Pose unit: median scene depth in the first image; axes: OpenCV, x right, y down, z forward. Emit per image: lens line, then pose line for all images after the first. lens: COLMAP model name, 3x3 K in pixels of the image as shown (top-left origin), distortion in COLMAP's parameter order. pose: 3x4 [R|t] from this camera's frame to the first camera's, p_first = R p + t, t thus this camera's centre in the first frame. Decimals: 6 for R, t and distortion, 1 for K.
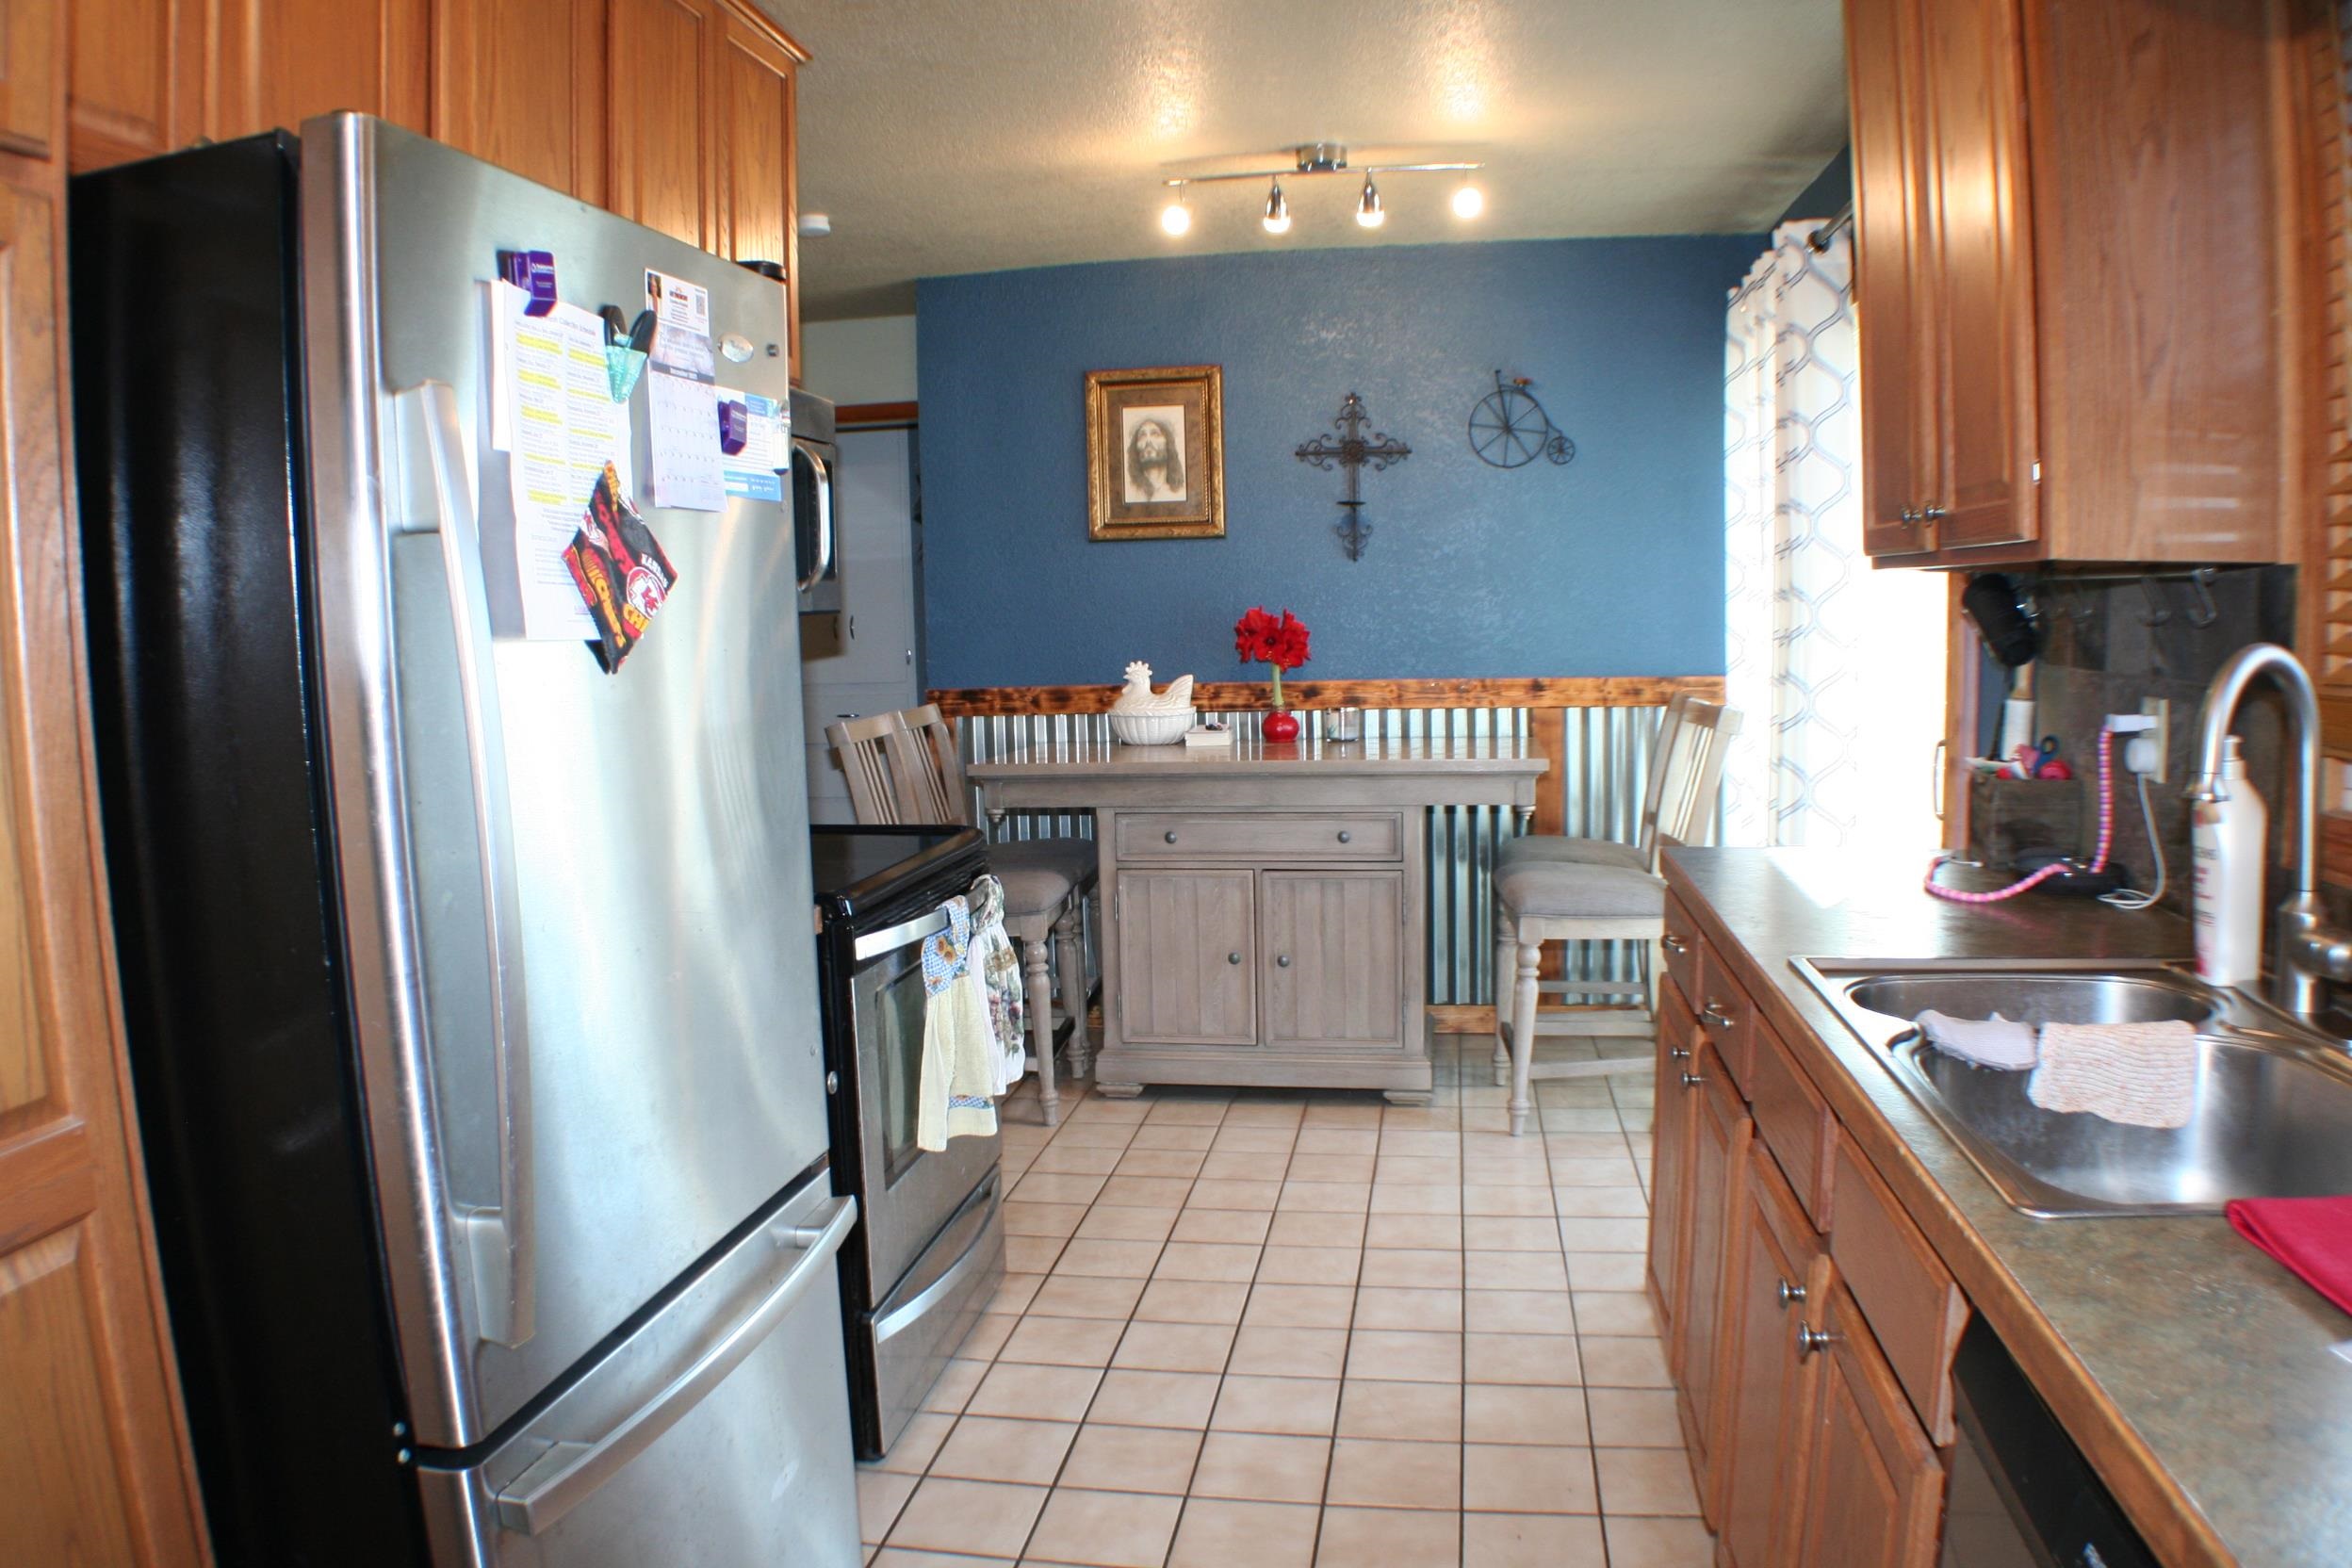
lens RADIAL K [[1602.5, 0, 1176.0], [0, 1602.5, 784.0], [0, 0, 1]] dist [-0.212427, 0.062039]
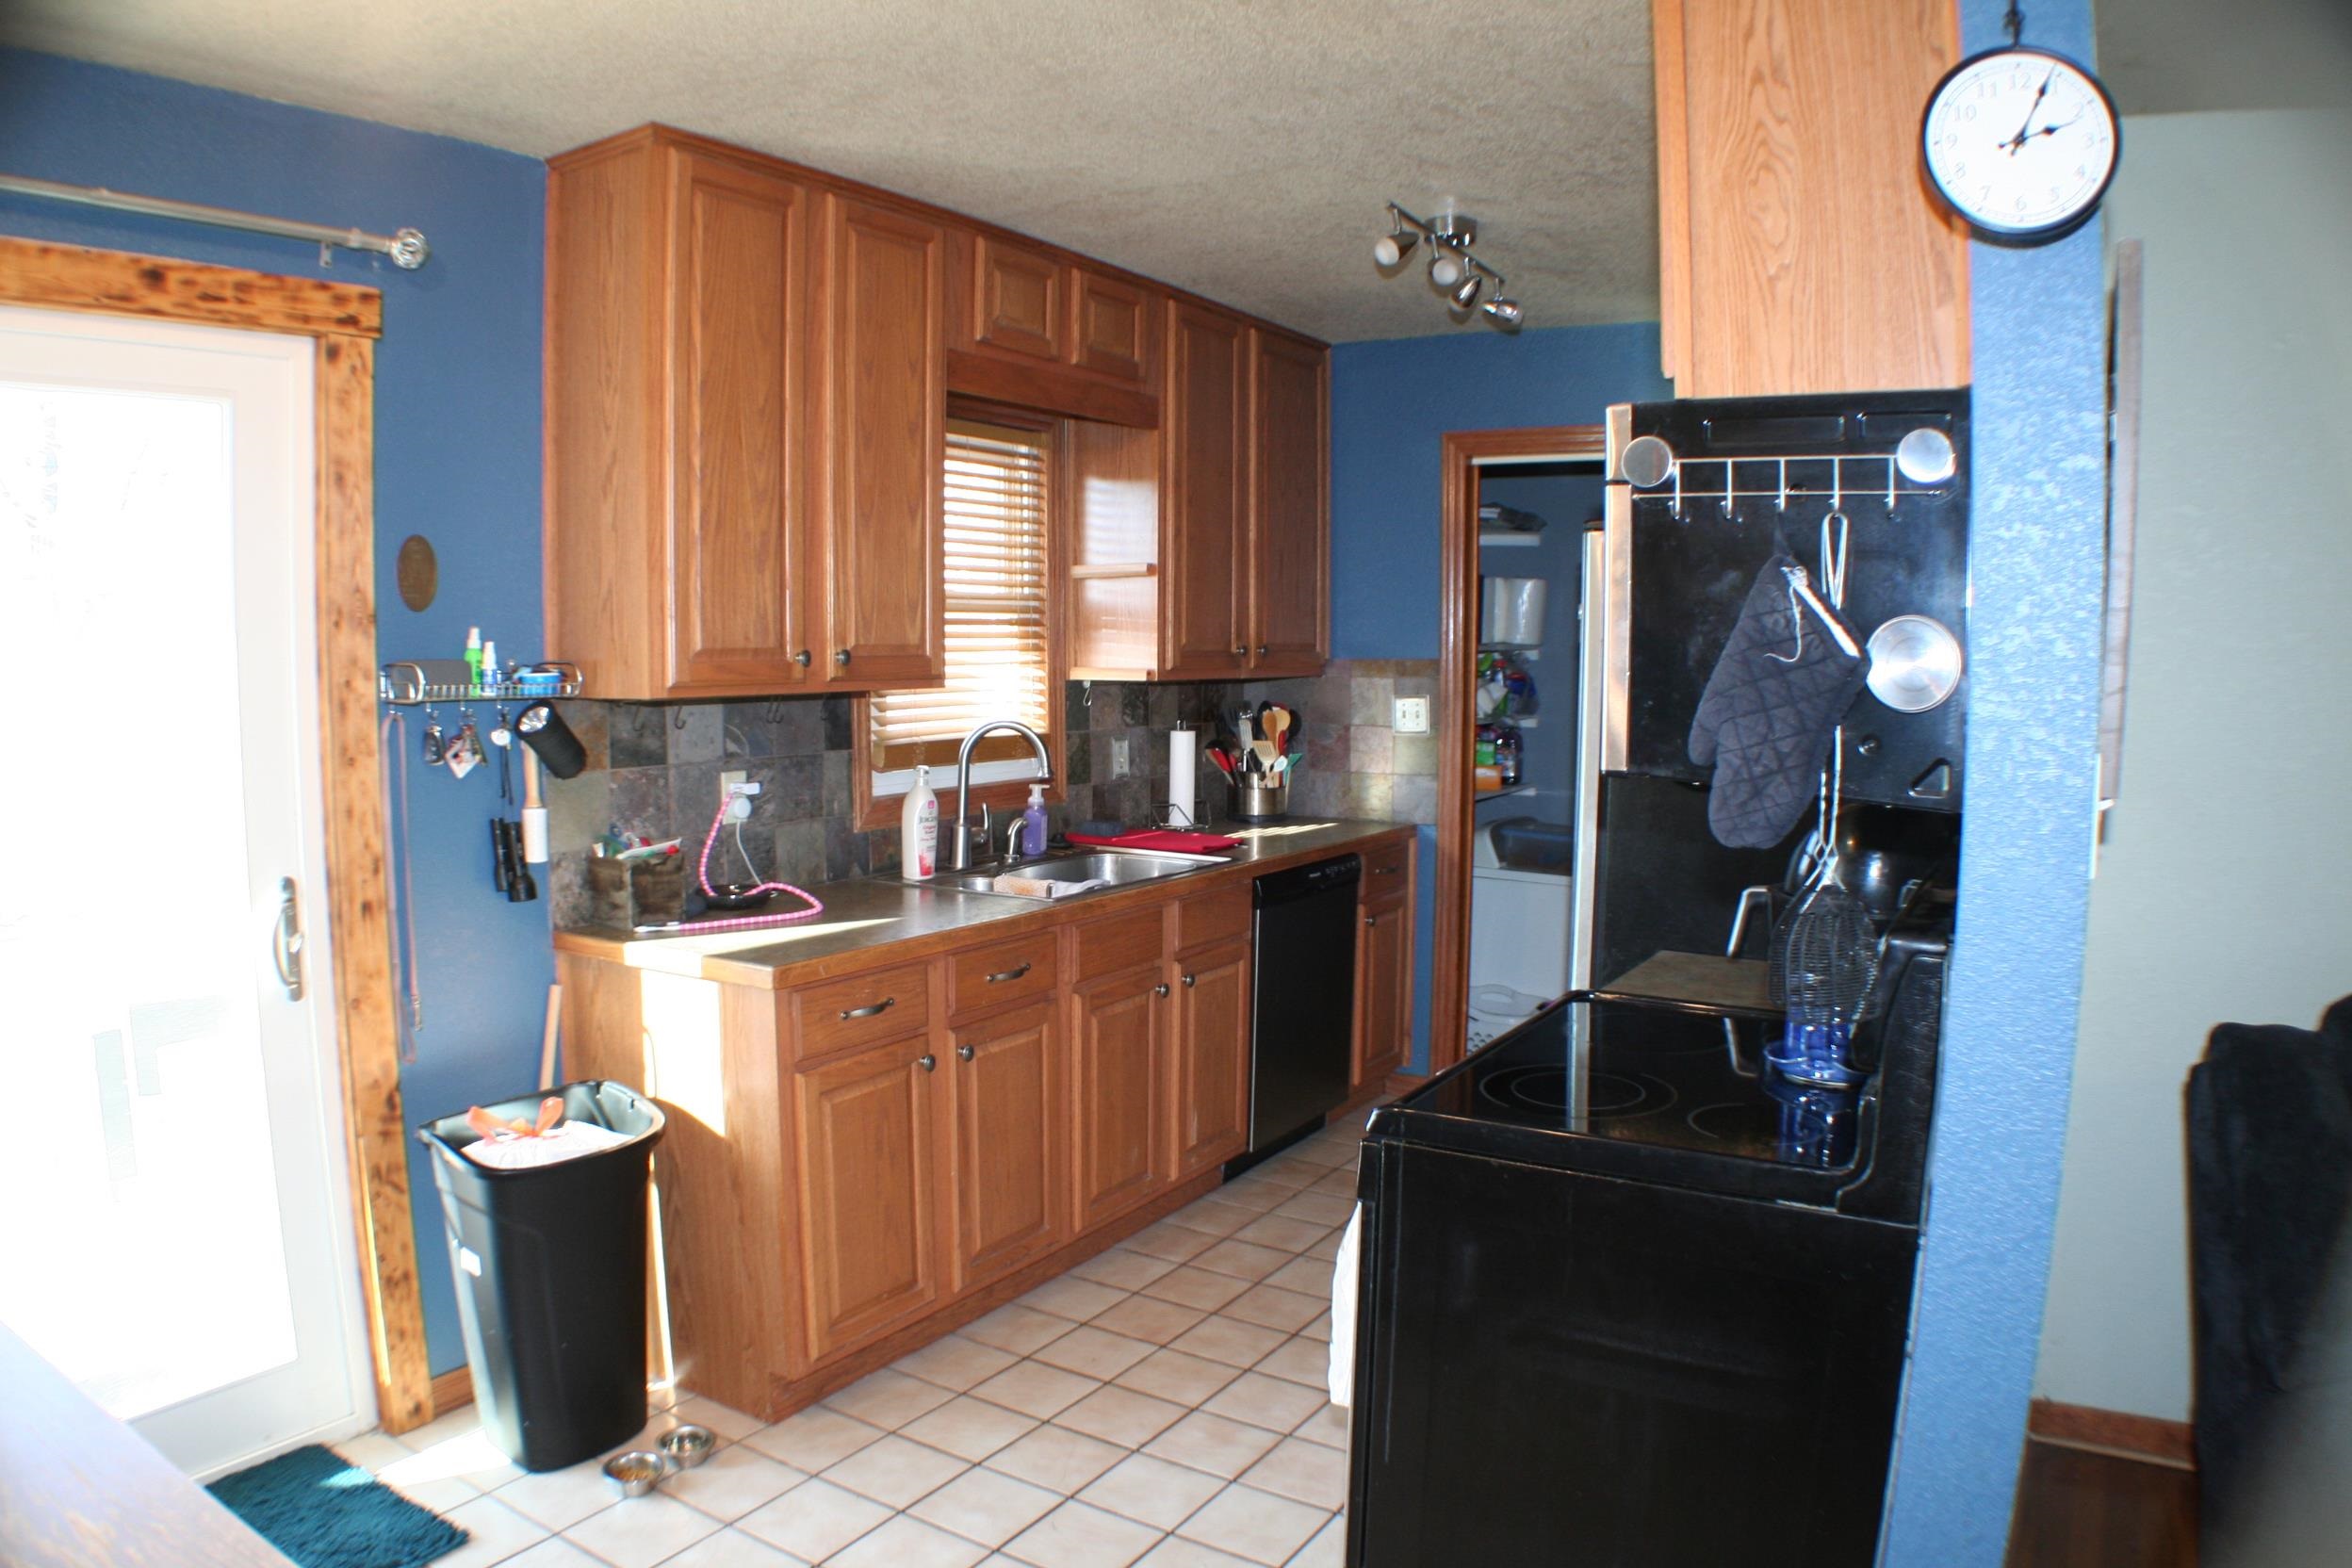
lens RADIAL K [[1602.5, 0, 1176.0], [0, 1602.5, 784.0], [0, 0, 1]] dist [-0.212427, 0.062039]
pose [[-0.922393, -0.009839, 0.386127, -0.372648], [0.066508, 0.980699, 0.183866, -0.276422], [-0.380484, 0.195277, -0.903935, 1.995777]]
